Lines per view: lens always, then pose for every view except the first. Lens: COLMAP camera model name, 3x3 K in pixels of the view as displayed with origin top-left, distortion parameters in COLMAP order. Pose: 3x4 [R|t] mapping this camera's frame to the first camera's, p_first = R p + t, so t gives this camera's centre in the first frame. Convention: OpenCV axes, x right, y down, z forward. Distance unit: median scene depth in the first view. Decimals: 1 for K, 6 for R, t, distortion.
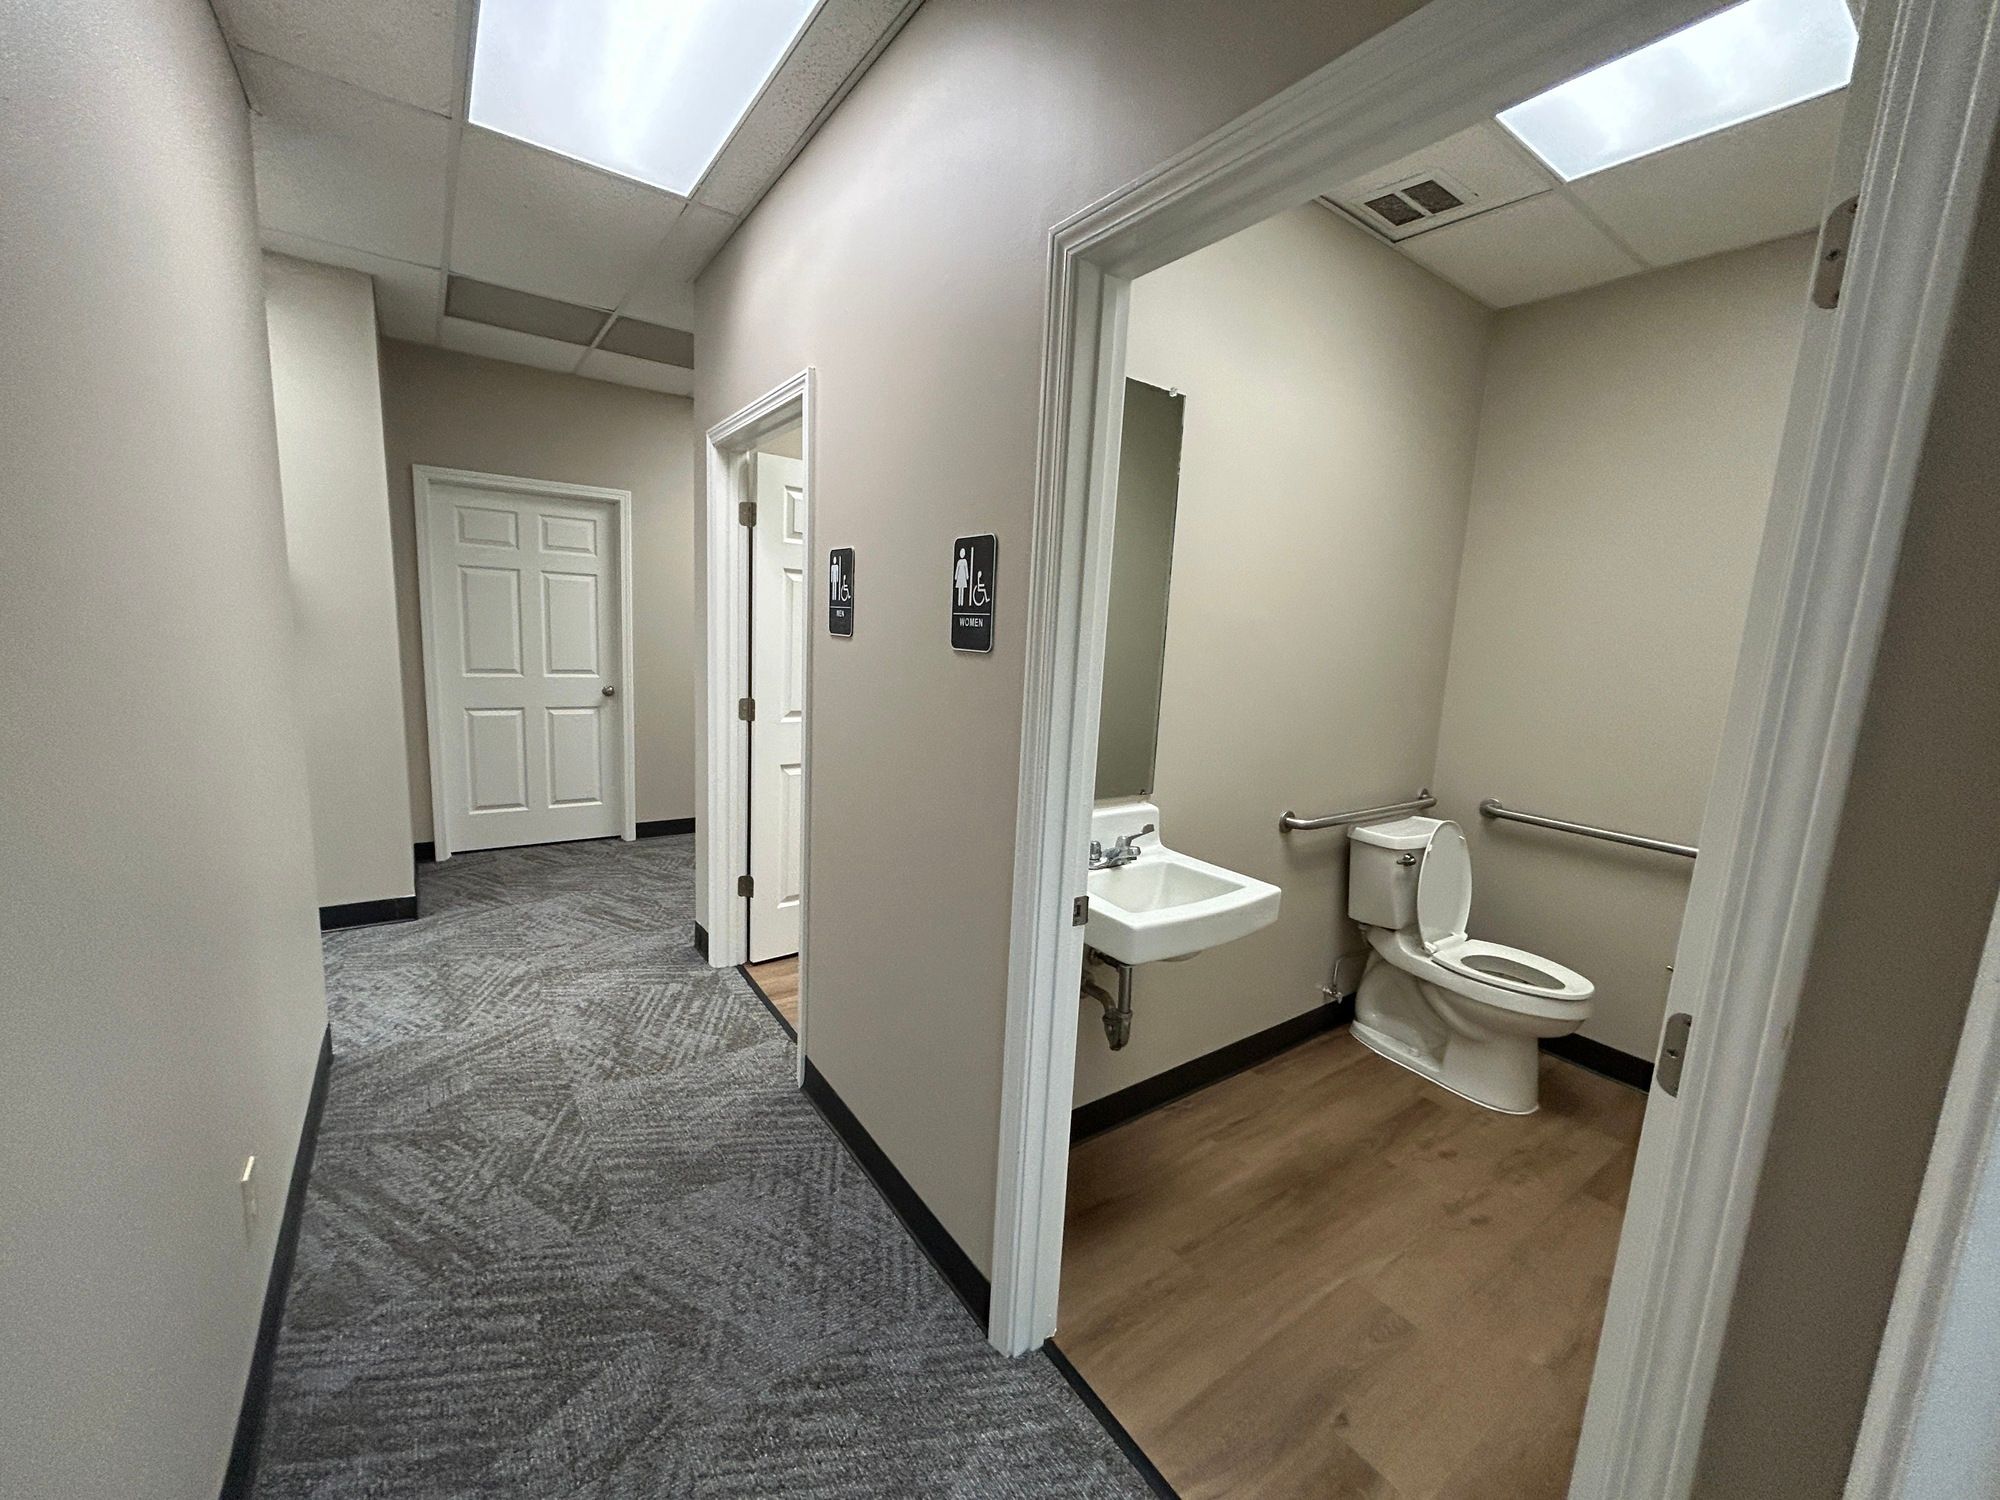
lens RADIAL K [[797.5, 0, 993.5], [0, 797.5, 748.0], [0, 0, 1]] dist [-0.004694, -0.000548]
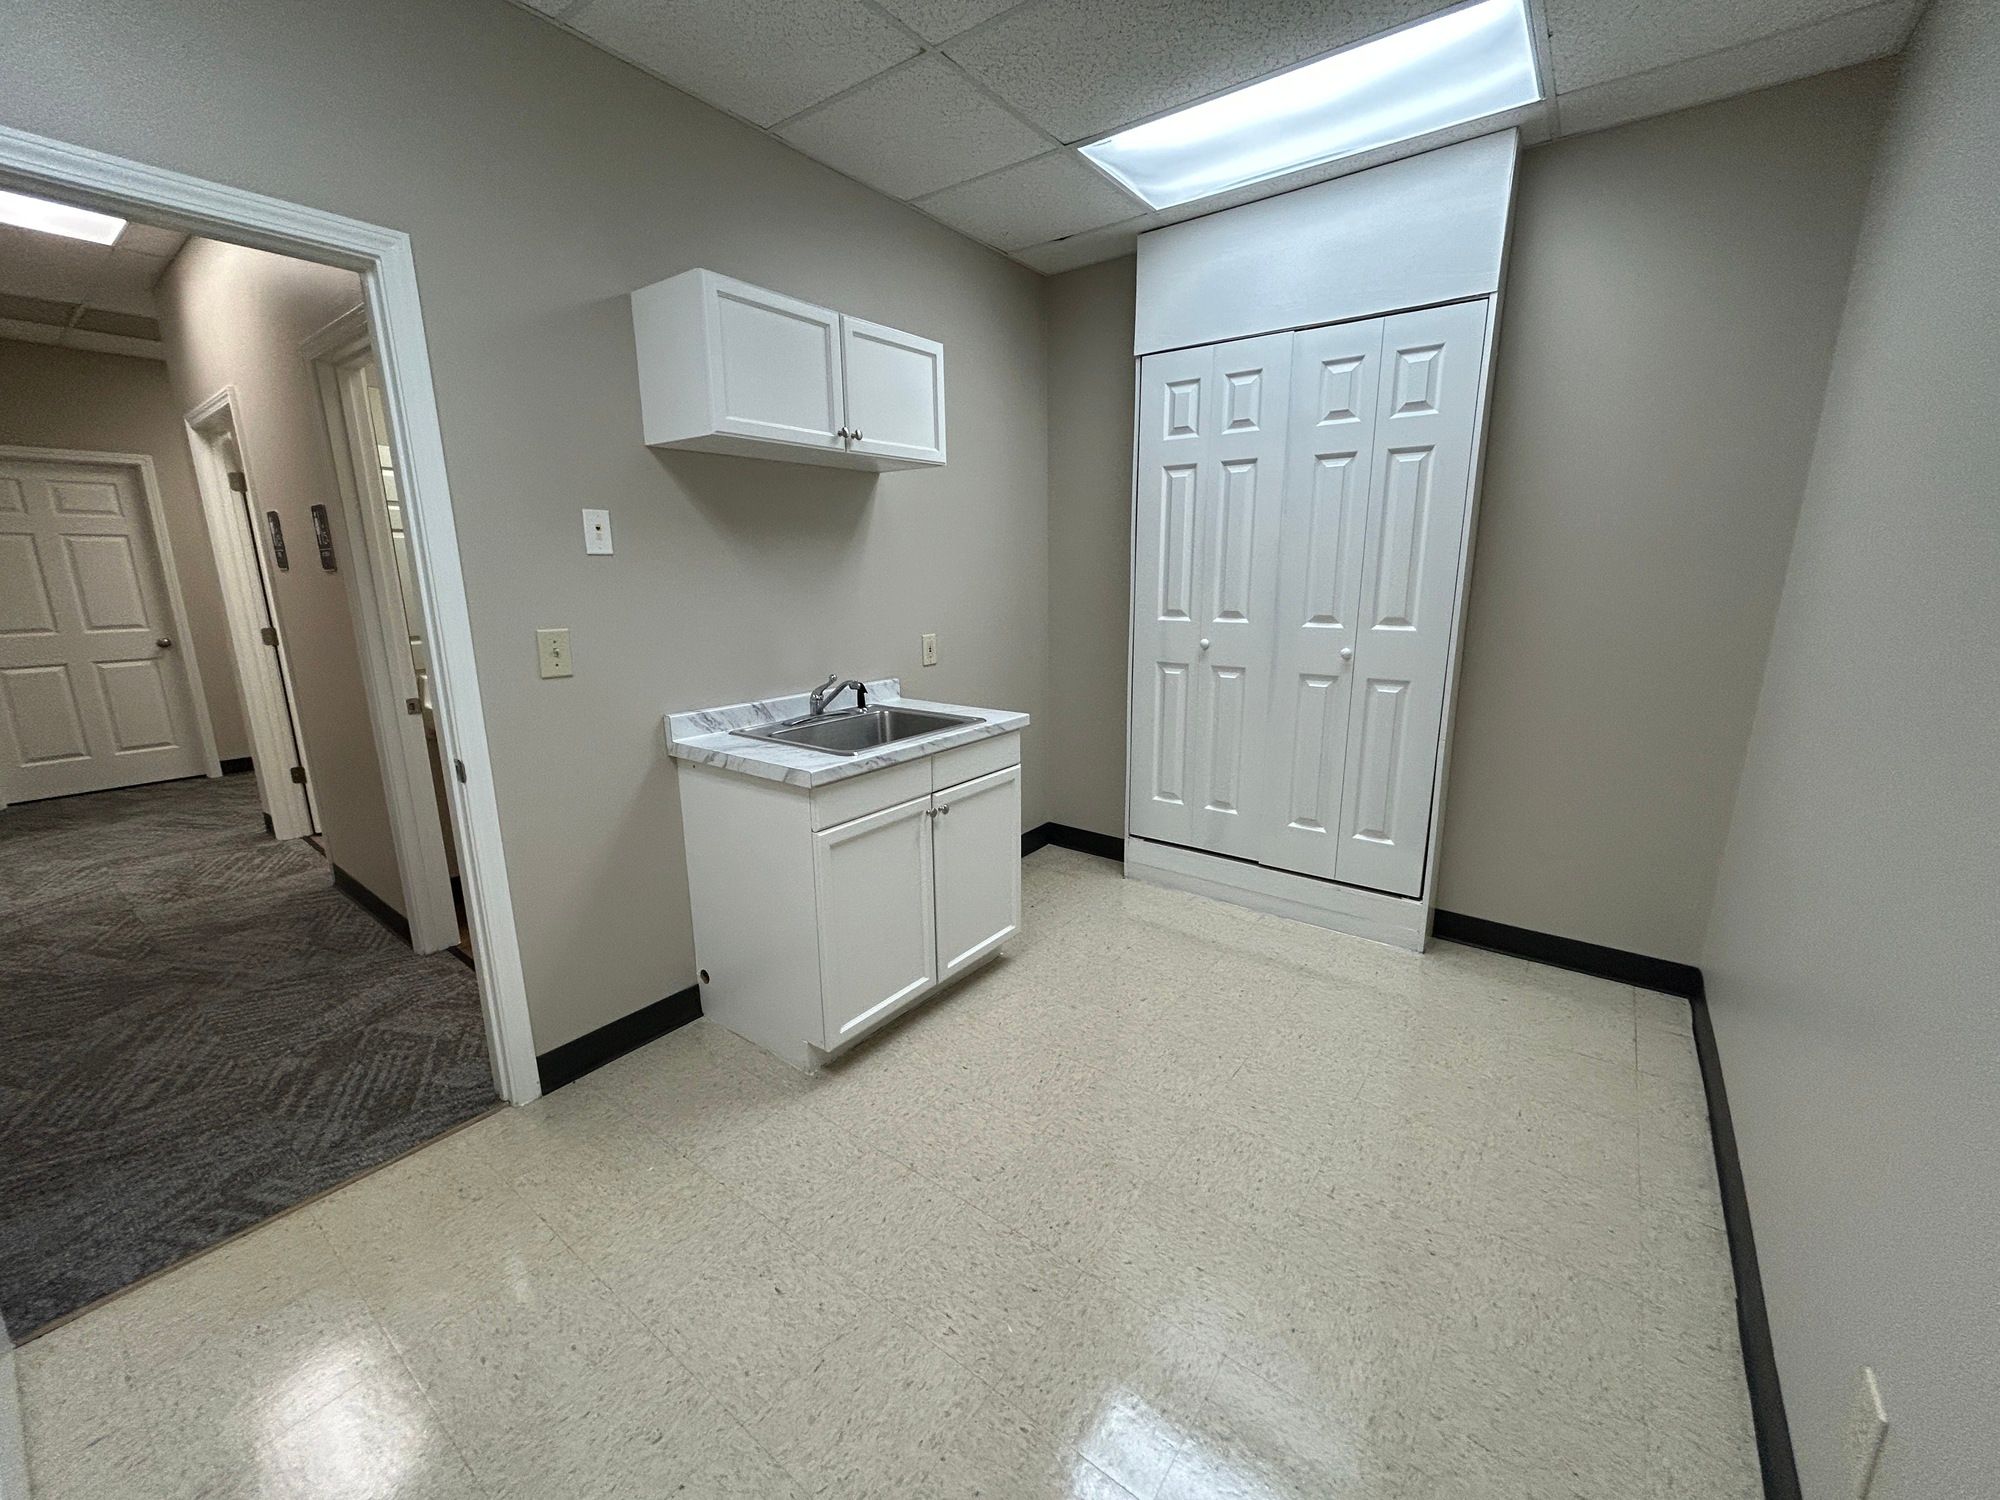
lens RADIAL K [[797.5, 0, 1009.2], [0, 797.5, 746.1], [0, 0, 1]] dist [-0.004694, -0.000548]
pose [[0.949210, -0.124850, 0.288814, 0.449397], [0.101883, 0.990412, 0.093294, 0.134686], [-0.297693, -0.059131, 0.952829, -0.611357]]
